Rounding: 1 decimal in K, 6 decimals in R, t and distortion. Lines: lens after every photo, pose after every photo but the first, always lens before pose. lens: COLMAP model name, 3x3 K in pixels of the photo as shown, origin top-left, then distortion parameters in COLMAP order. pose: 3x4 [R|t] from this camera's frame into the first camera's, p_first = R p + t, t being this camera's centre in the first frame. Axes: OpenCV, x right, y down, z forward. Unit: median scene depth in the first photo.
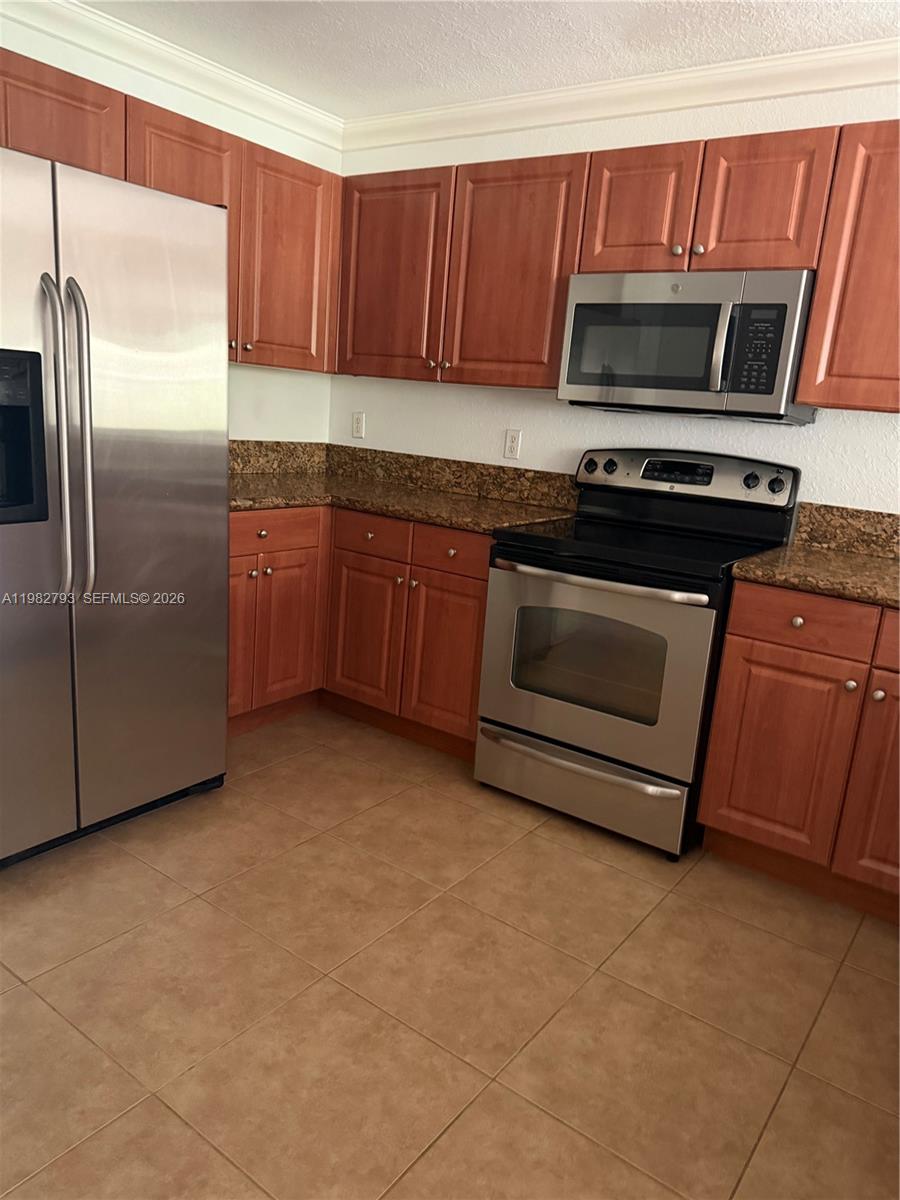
lens RADIAL K [[832.9, 0, 447.2], [0, 832.9, 606.0], [0, 0, 1]] dist [0.013342, -0.036534]
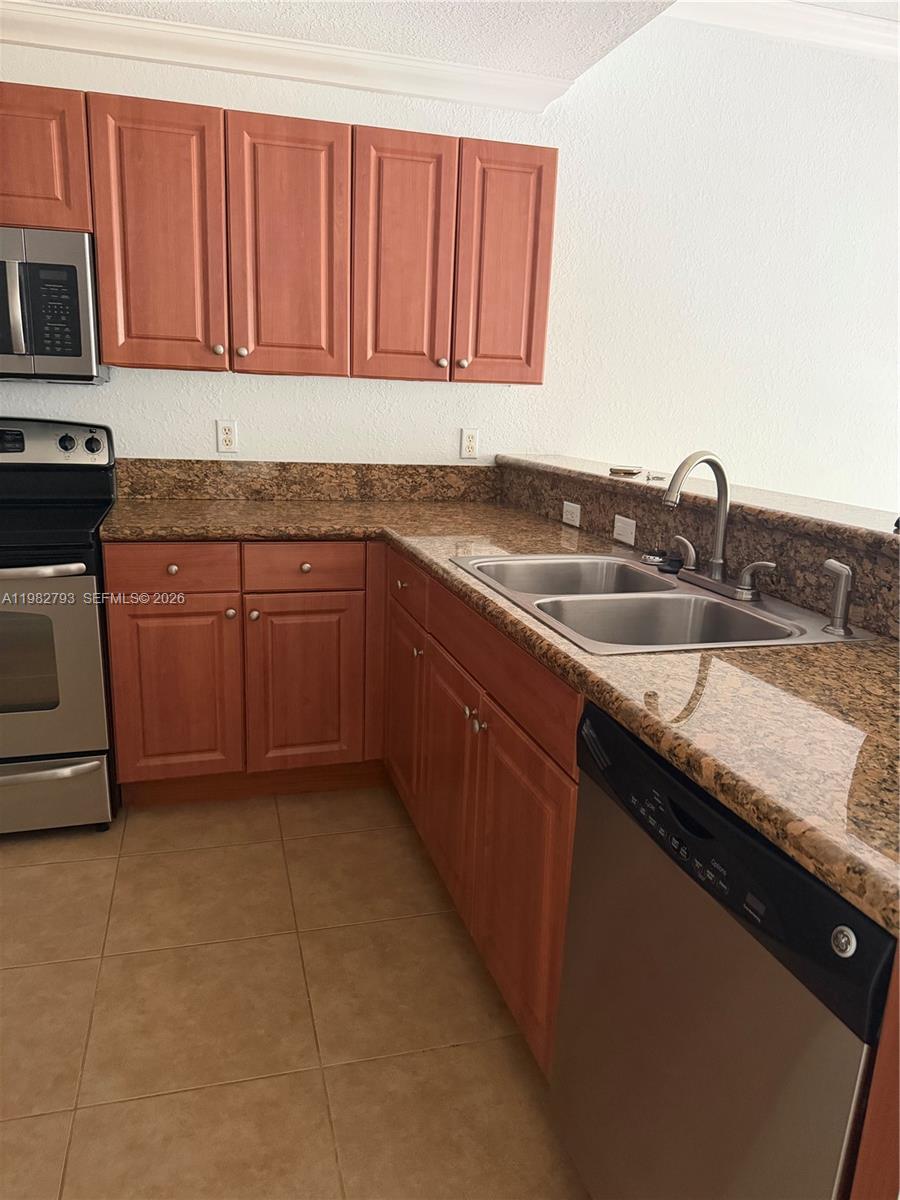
lens RADIAL K [[832.9, 0, 441.0], [0, 832.9, 602.7], [0, 0, 1]] dist [0.013342, -0.036534]
pose [[0.613607, -0.243020, 0.751284, -0.175419], [0.197996, 0.968417, 0.151544, -0.031542], [-0.764385, 0.055763, 0.642344, 0.034390]]
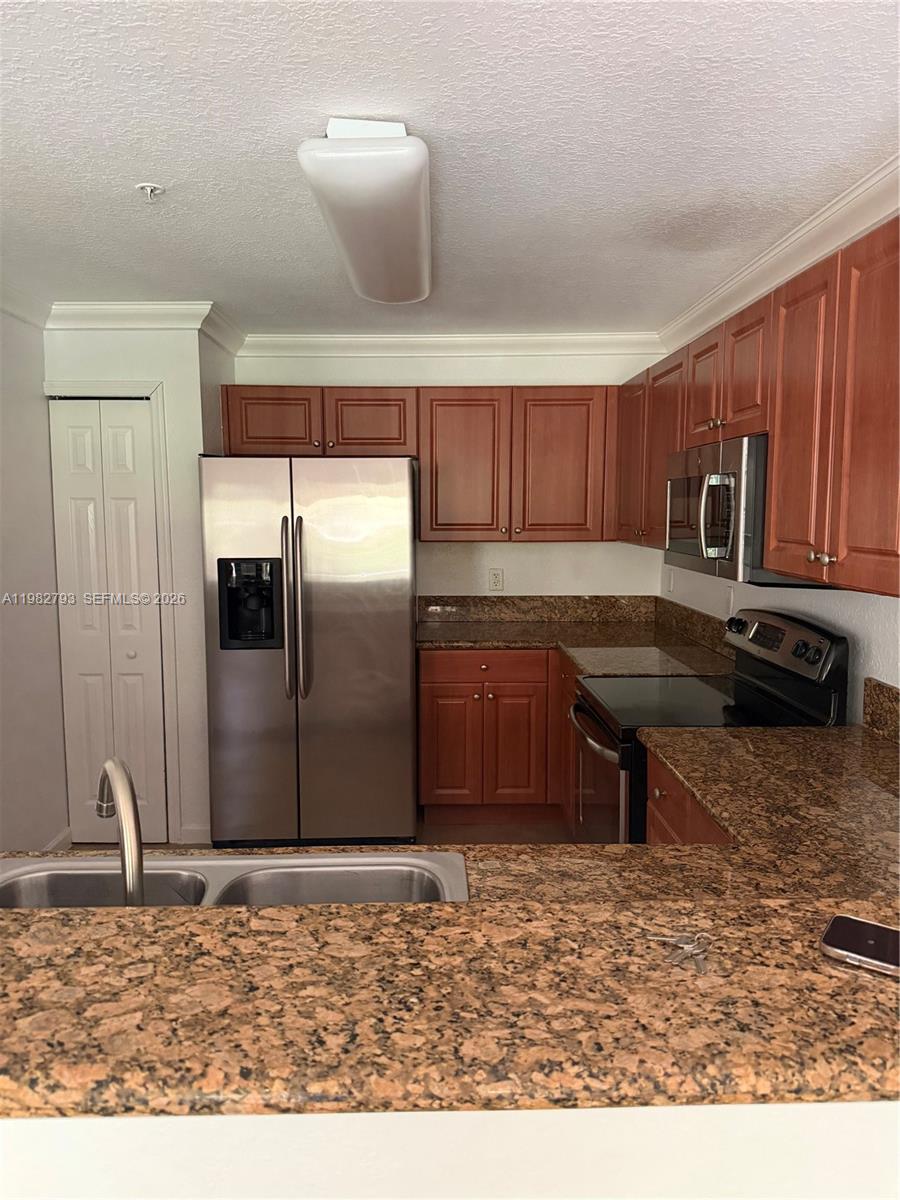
lens RADIAL K [[832.9, 0, 441.9], [0, 832.9, 594.1], [0, 0, 1]] dist [0.013342, -0.036534]
pose [[0.589115, 0.001504, -0.808048, 0.969064], [-0.140371, 0.984985, -0.100505, -0.070558], [0.795764, 0.172635, 0.580480, 0.181717]]
